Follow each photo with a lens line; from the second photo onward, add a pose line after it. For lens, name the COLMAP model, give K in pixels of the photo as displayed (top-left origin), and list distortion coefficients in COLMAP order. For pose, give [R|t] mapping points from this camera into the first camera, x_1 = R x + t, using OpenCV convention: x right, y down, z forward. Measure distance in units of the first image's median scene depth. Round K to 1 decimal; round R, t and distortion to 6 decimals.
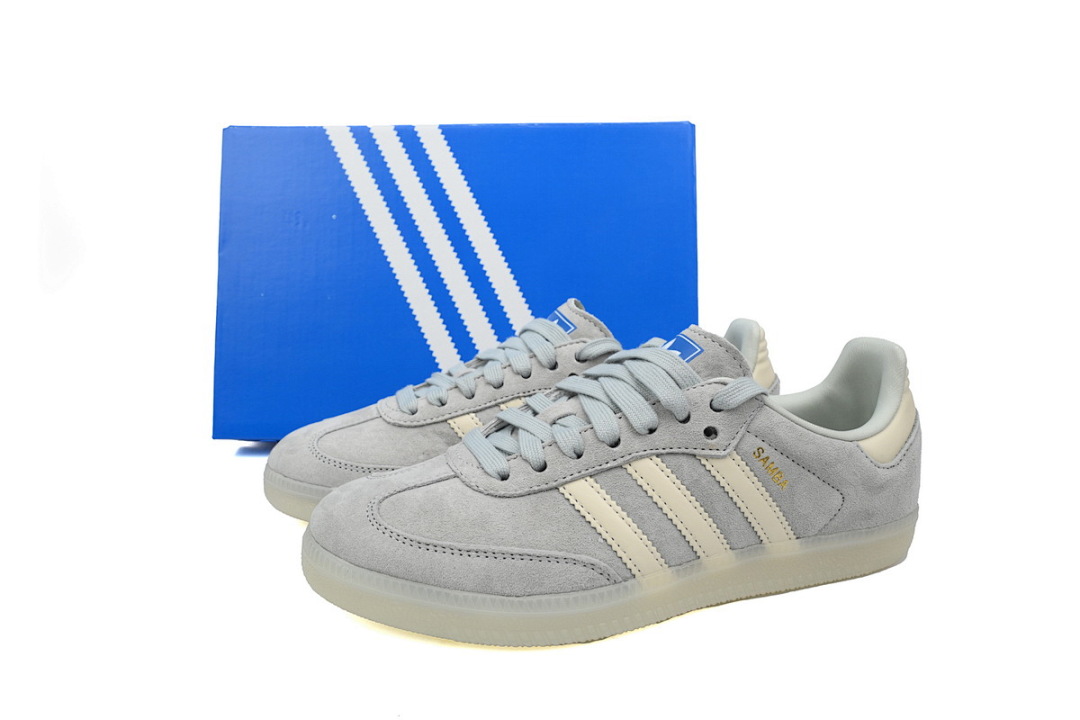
lens RADIAL K [[728.9, 0, 540.0], [0, 728.9, 360.0], [0, 0, 1]] dist [-0.000616, -0.000484]
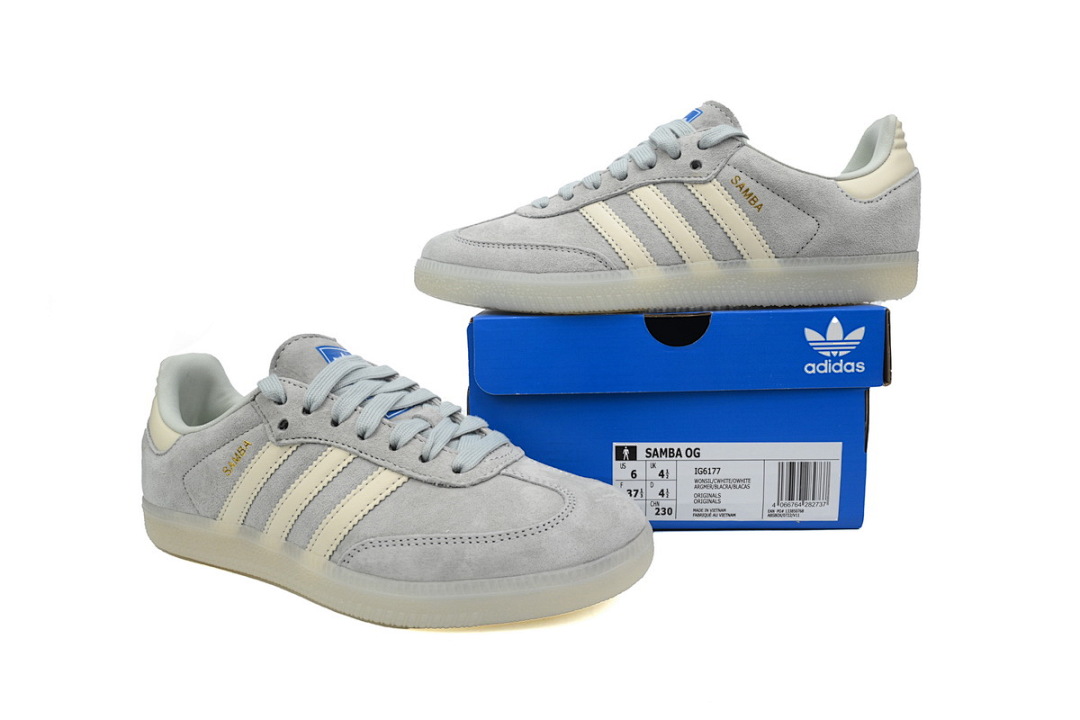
lens RADIAL K [[728.9, 0, 540.0], [0, 728.9, 360.0], [0, 0, 1]] dist [-0.000616, -0.000484]
pose [[0.939317, 0.022893, -0.342285, 0.425446], [-0.051237, 0.995942, -0.073995, 0.555001], [0.339202, 0.087042, 0.936678, -0.273641]]
